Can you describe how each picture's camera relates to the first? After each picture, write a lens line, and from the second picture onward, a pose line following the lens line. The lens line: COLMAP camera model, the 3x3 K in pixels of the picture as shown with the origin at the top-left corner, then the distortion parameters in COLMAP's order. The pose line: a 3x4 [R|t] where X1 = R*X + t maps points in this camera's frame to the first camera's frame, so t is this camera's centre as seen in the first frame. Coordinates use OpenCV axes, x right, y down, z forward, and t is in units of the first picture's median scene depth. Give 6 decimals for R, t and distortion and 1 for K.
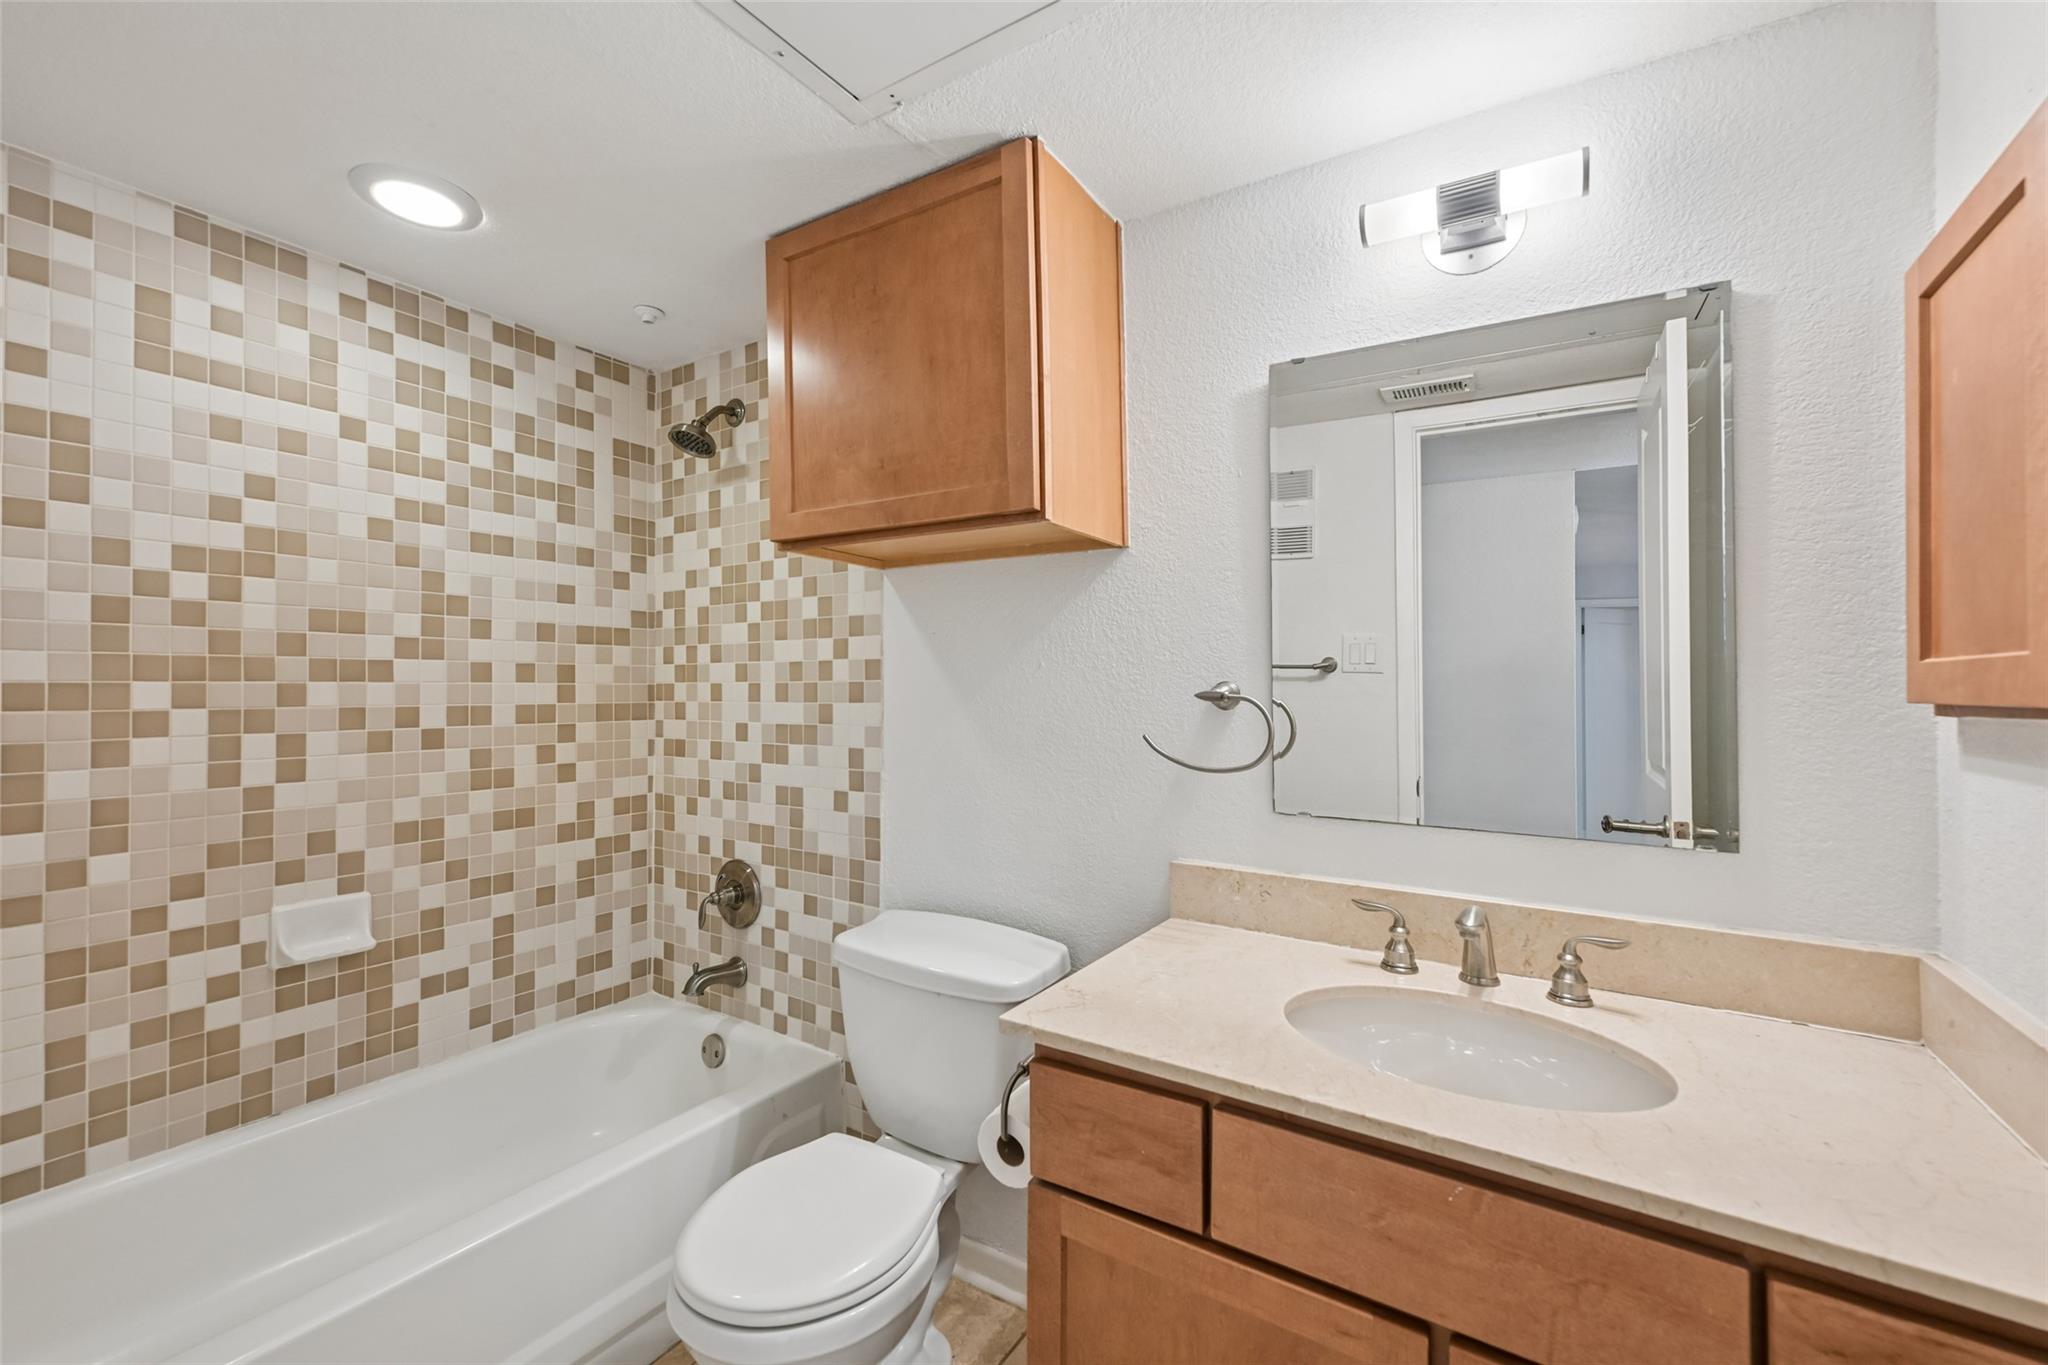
lens RADIAL K [[847.3, 0, 1028.6], [0, 847.3, 693.0], [0, 0, 1]] dist [0.027824, -0.000095]
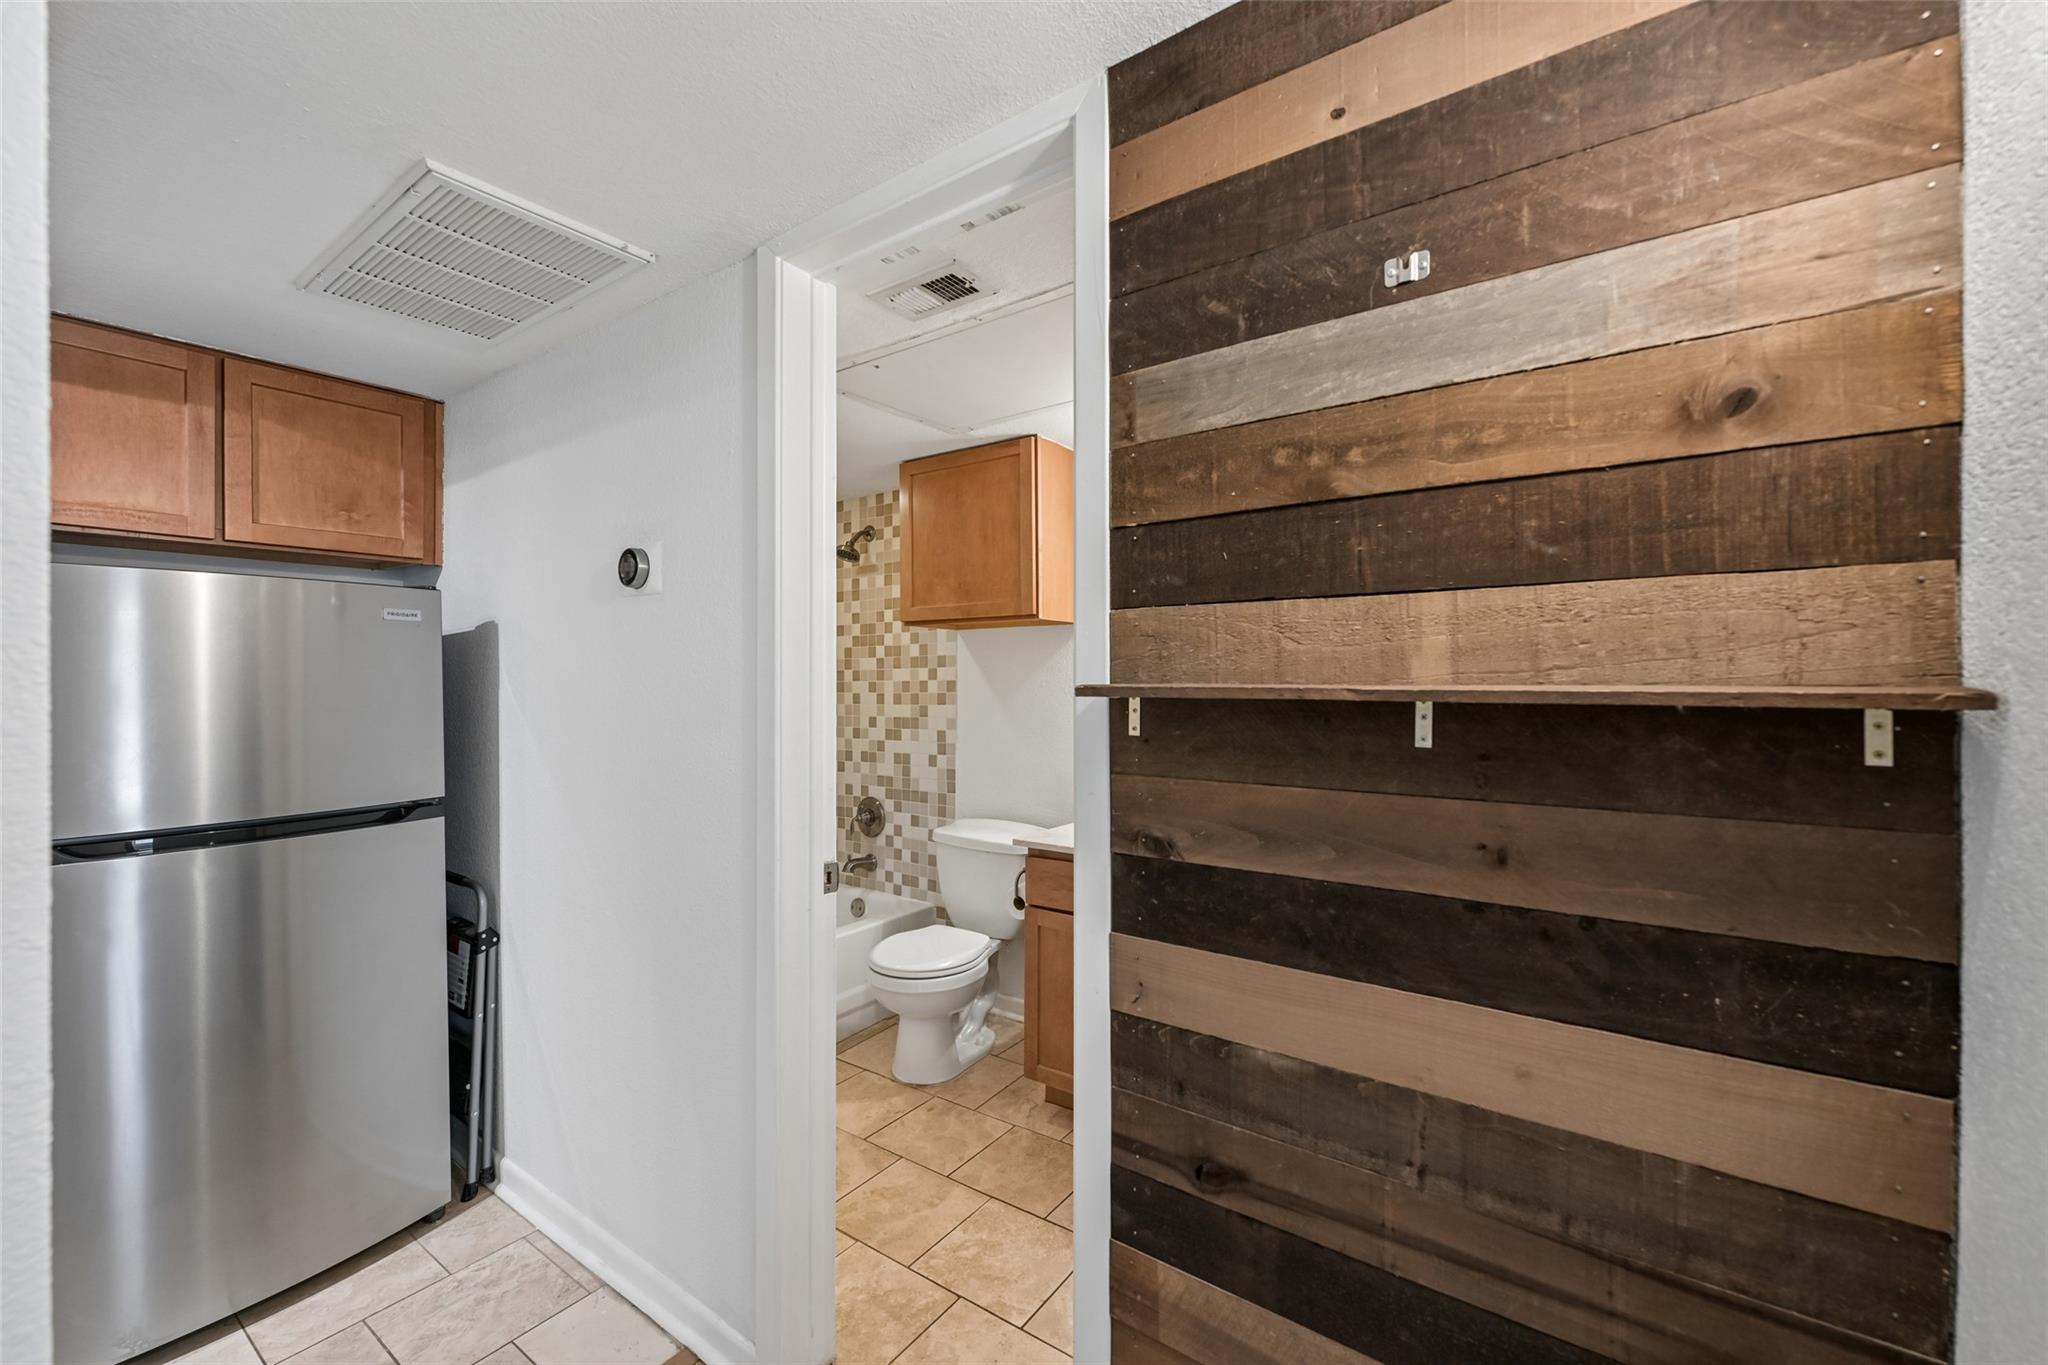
lens RADIAL K [[848.5, 0, 1024.0], [0, 848.5, 678.8], [0, 0, 1]] dist [-0.001726, -0.000156]
pose [[0.997986, -0.000452, -0.063436, 0.076005], [-0.000805, 0.999804, -0.019786, -0.007638], [0.063433, 0.019798, 0.997790, -0.713920]]
